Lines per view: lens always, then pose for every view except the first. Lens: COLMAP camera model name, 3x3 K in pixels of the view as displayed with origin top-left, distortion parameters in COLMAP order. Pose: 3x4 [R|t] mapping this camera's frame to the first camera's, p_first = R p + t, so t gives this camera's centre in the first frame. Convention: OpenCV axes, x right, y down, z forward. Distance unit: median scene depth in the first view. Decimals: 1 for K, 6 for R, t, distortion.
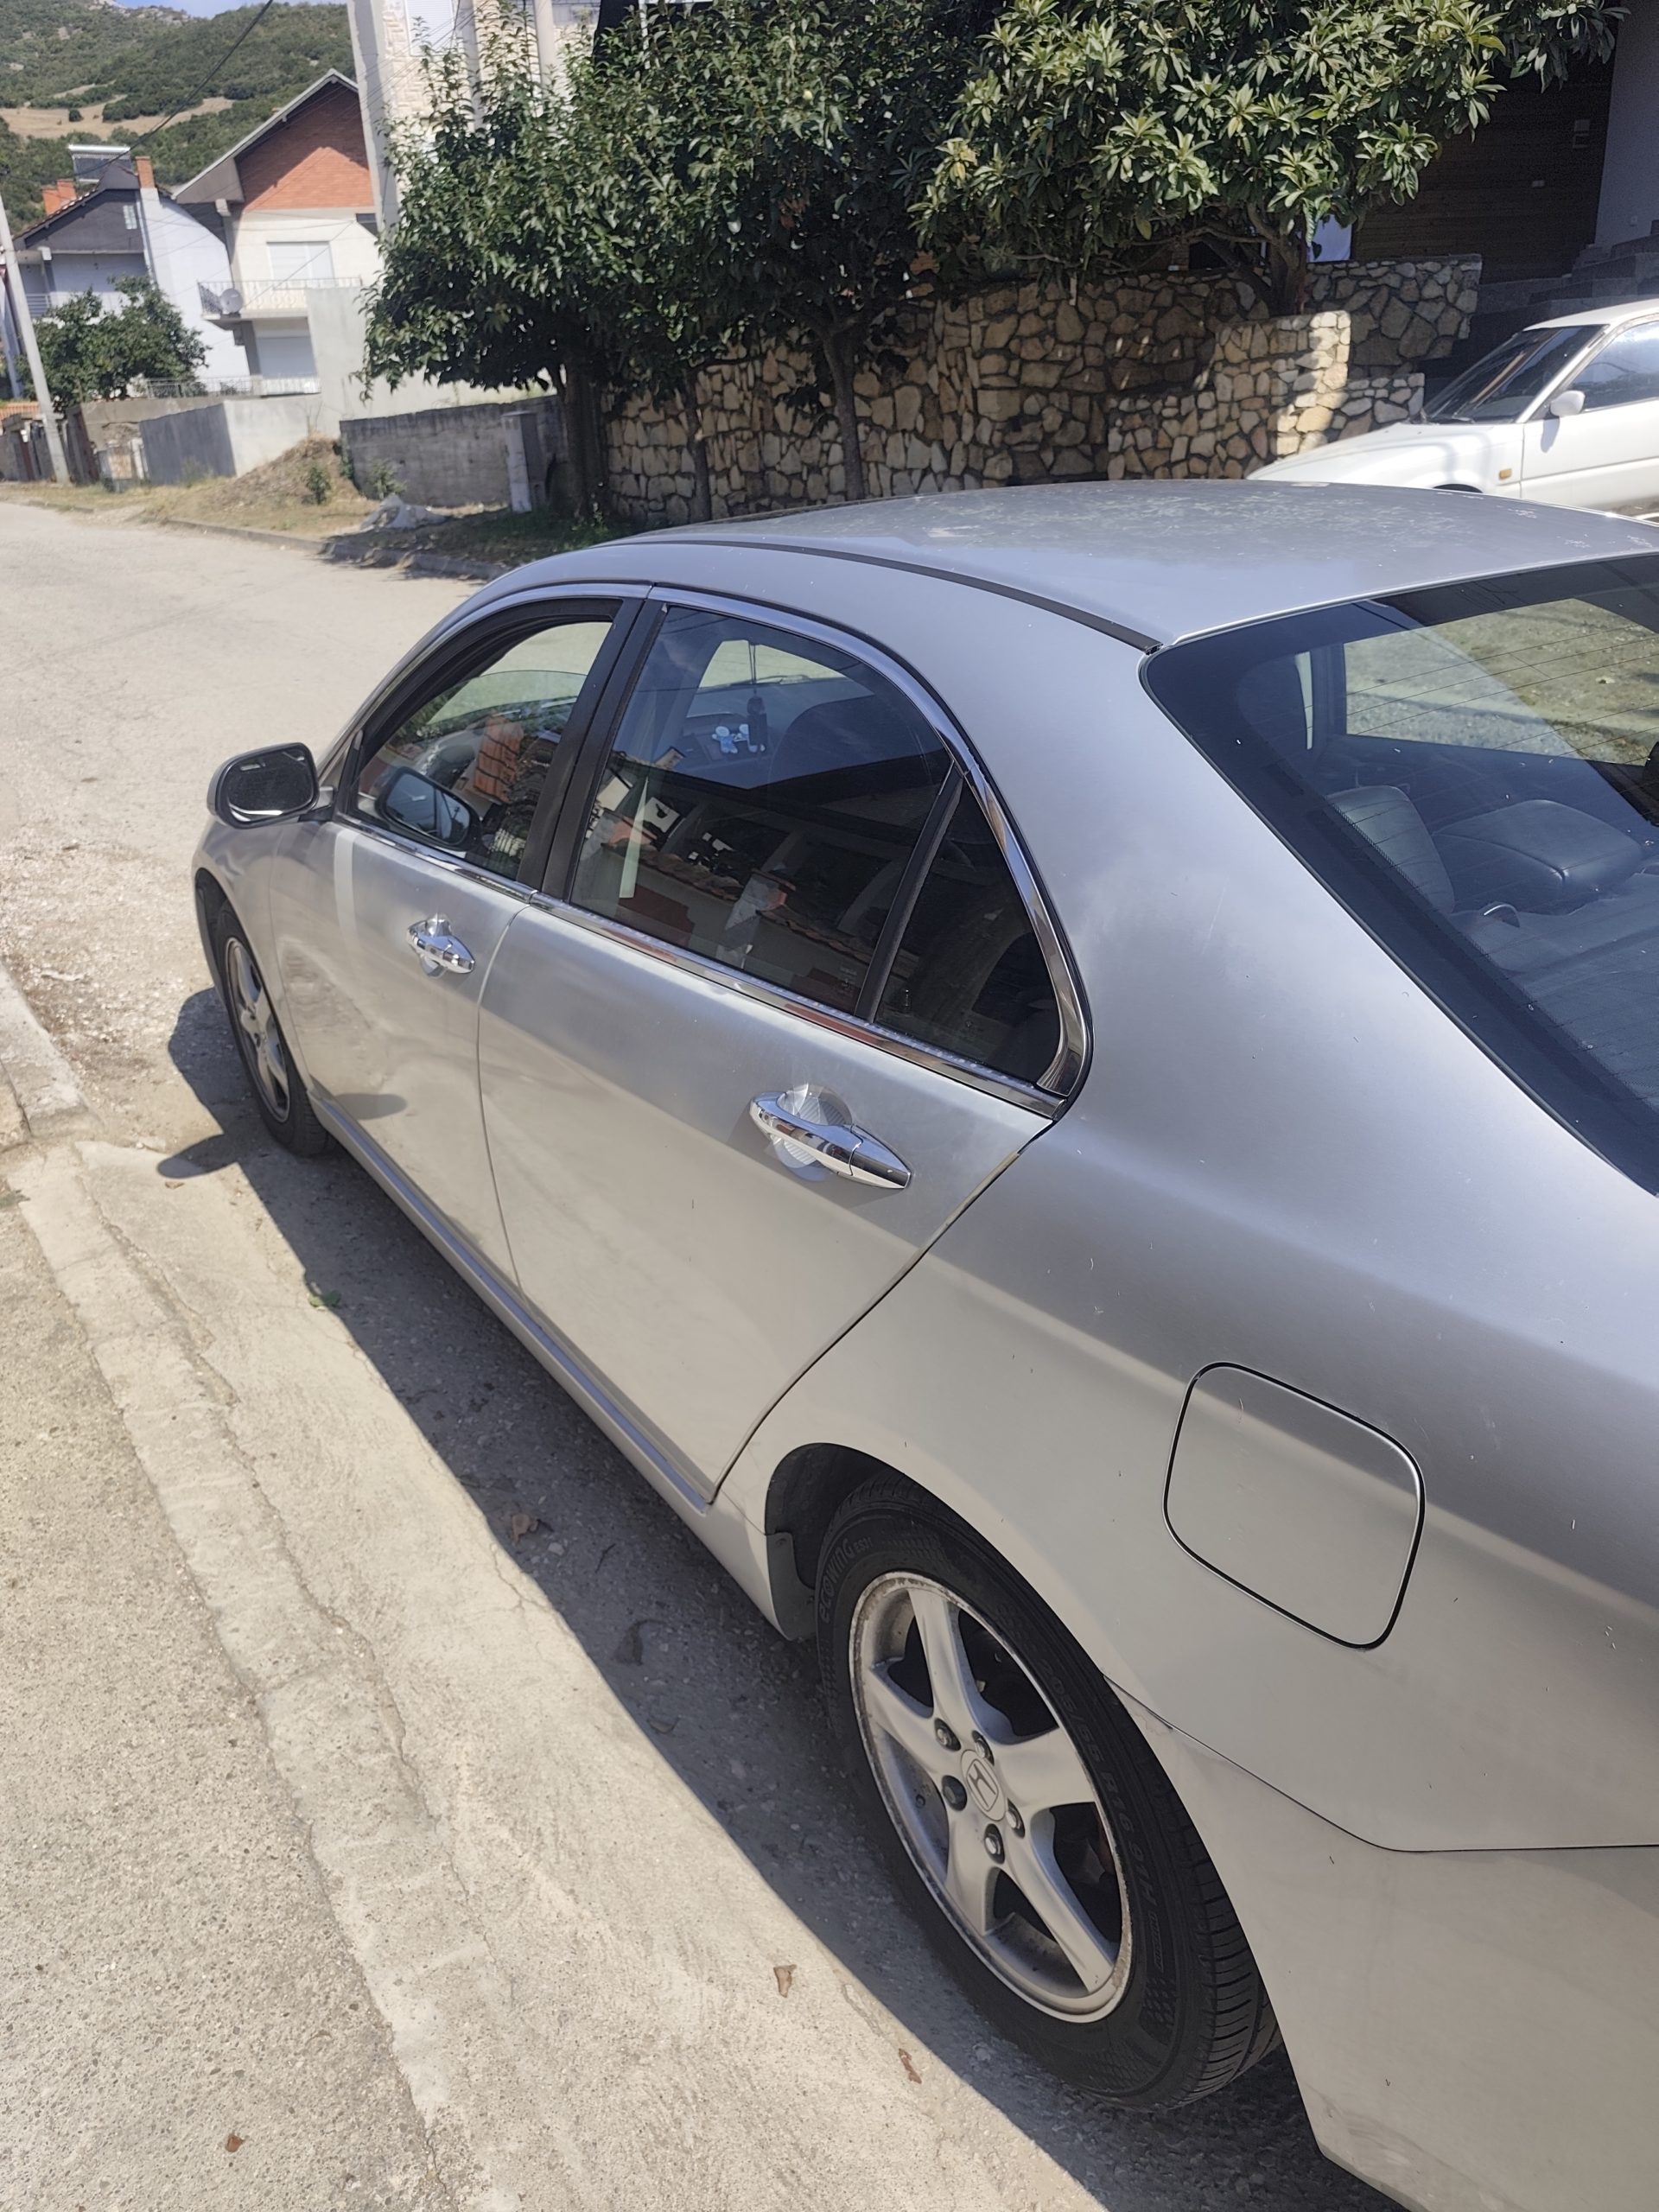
lens RADIAL K [[1549.4, 0, 793.0], [0, 1549.4, 1156.8], [0, 0, 1]] dist [0.010376, -0.021216]
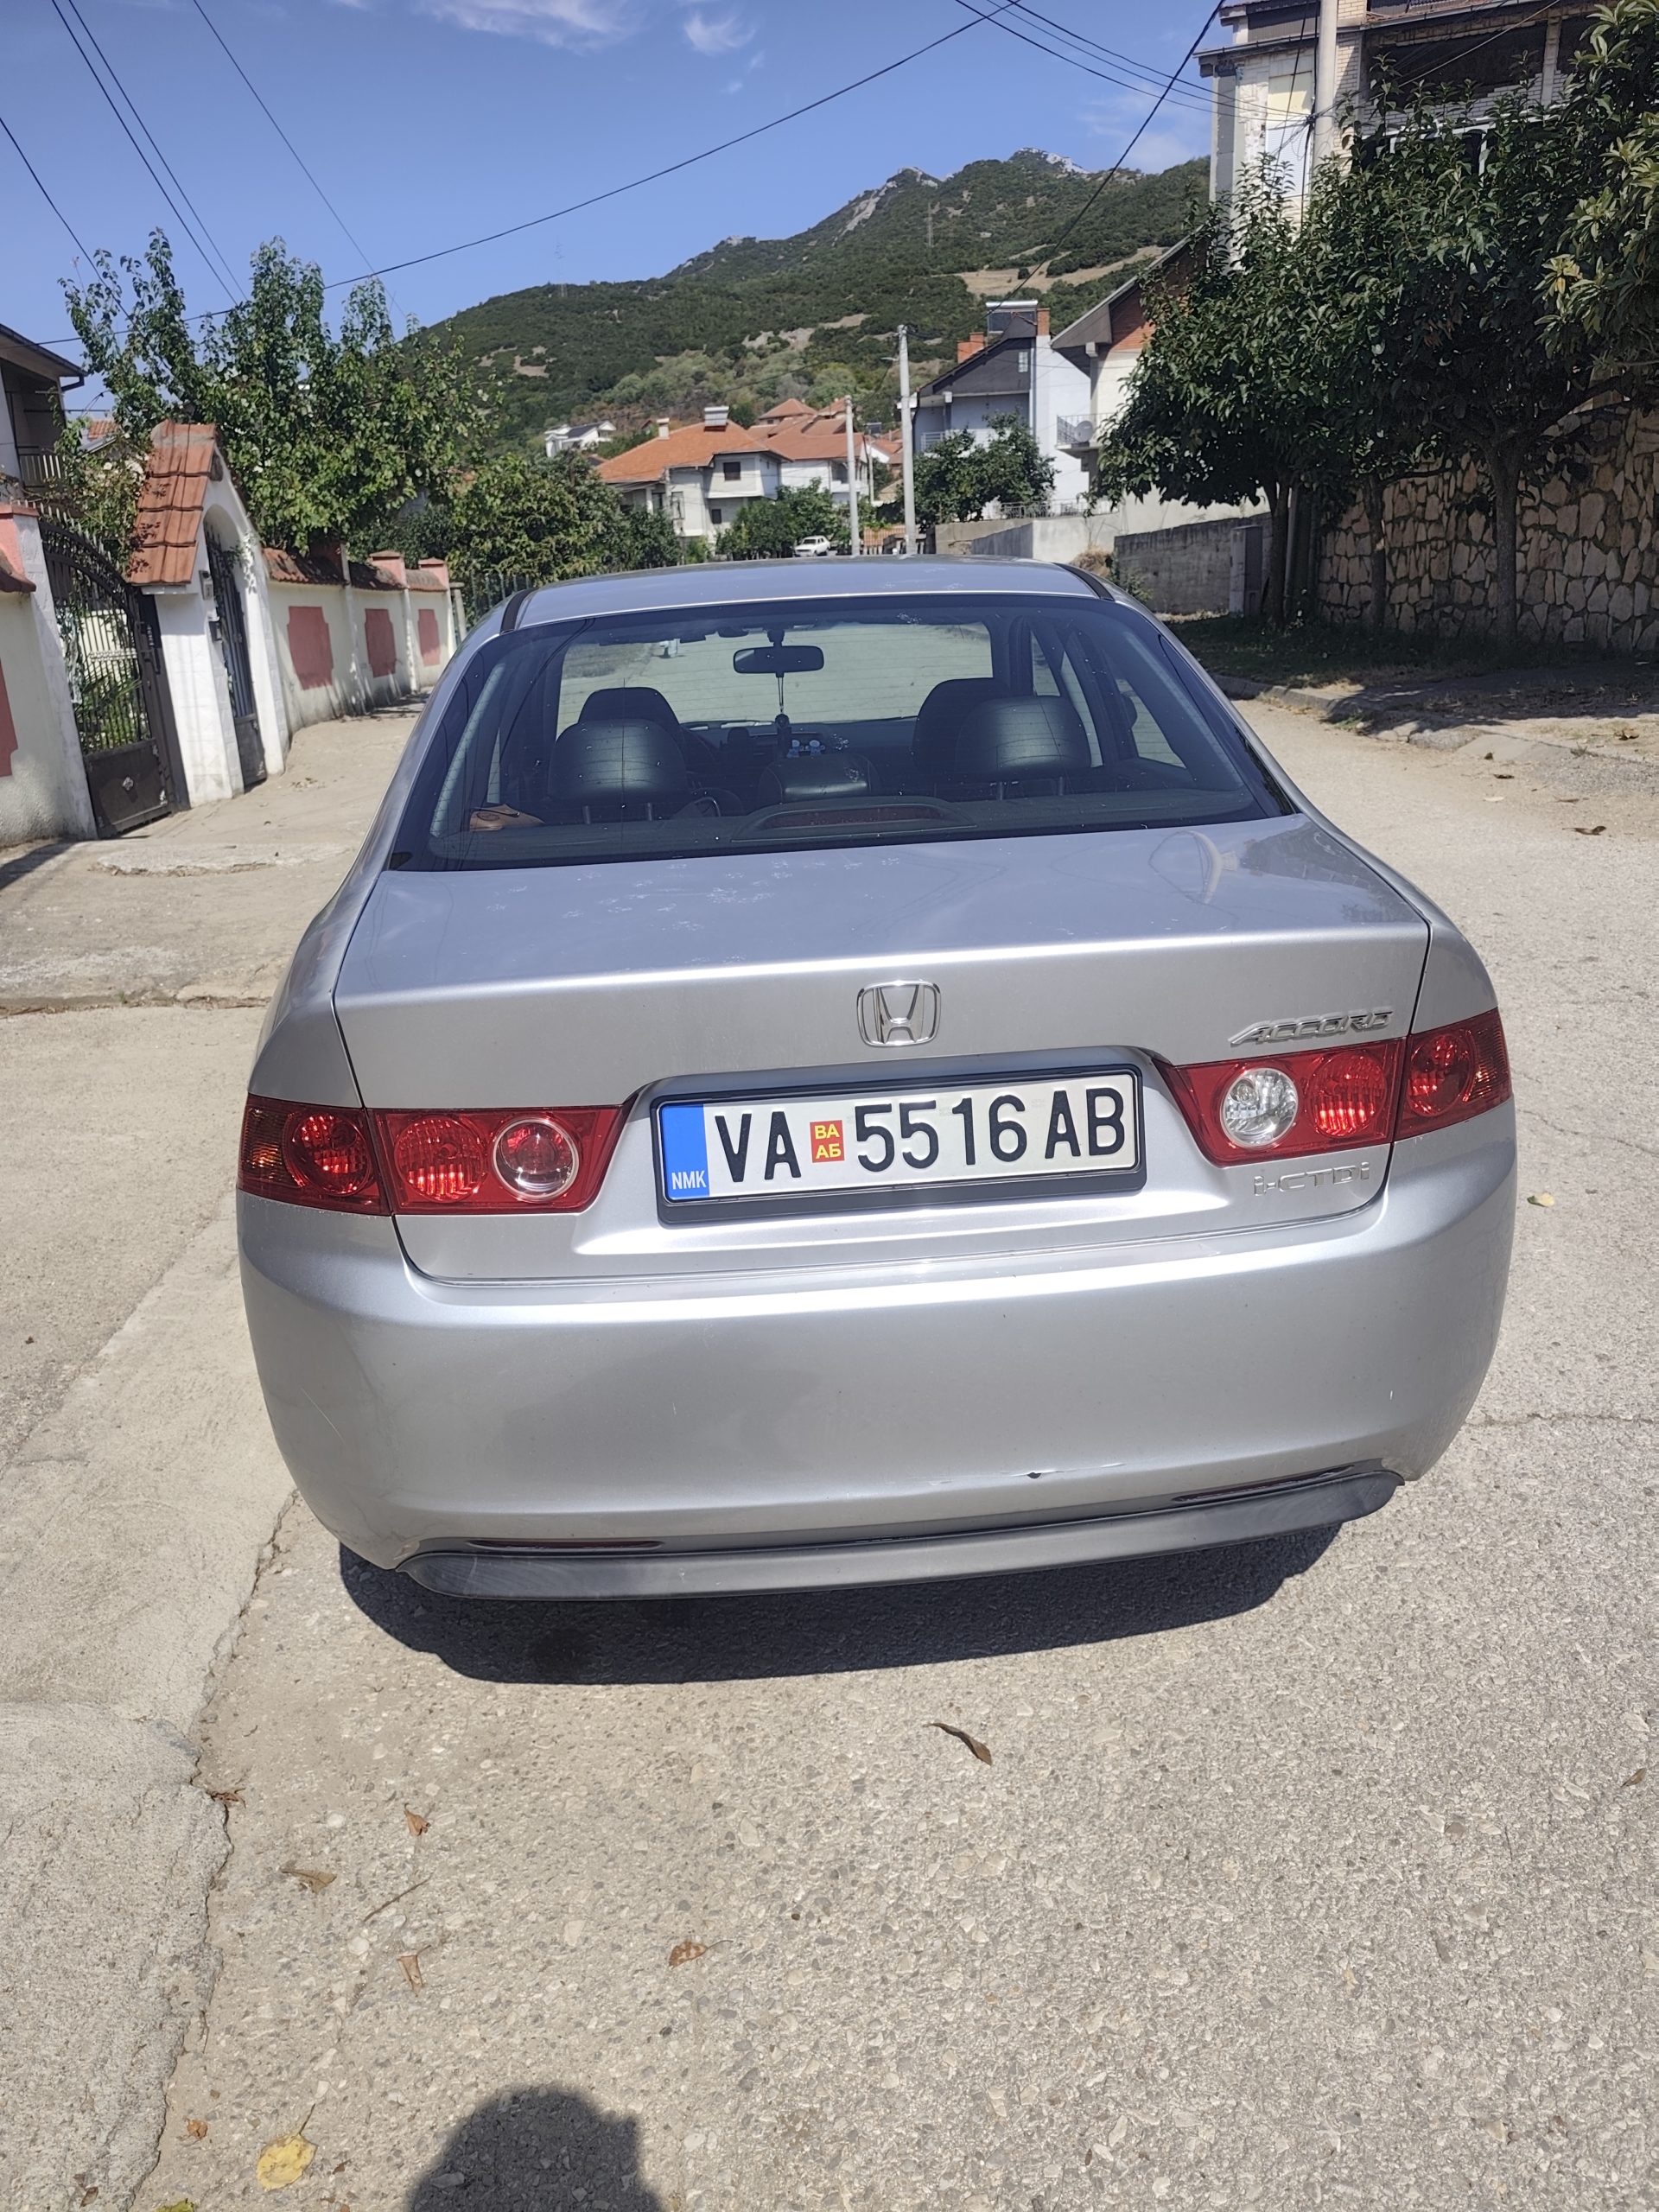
lens RADIAL K [[1549.4, 0, 781.6], [0, 1549.4, 1160.4], [0, 0, 1]] dist [0.010376, -0.021216]
pose [[0.866281, 0.176073, -0.467499, 0.161203], [-0.204729, 0.978760, -0.010736, 0.025469], [0.455679, 0.105011, 0.883929, -0.043577]]
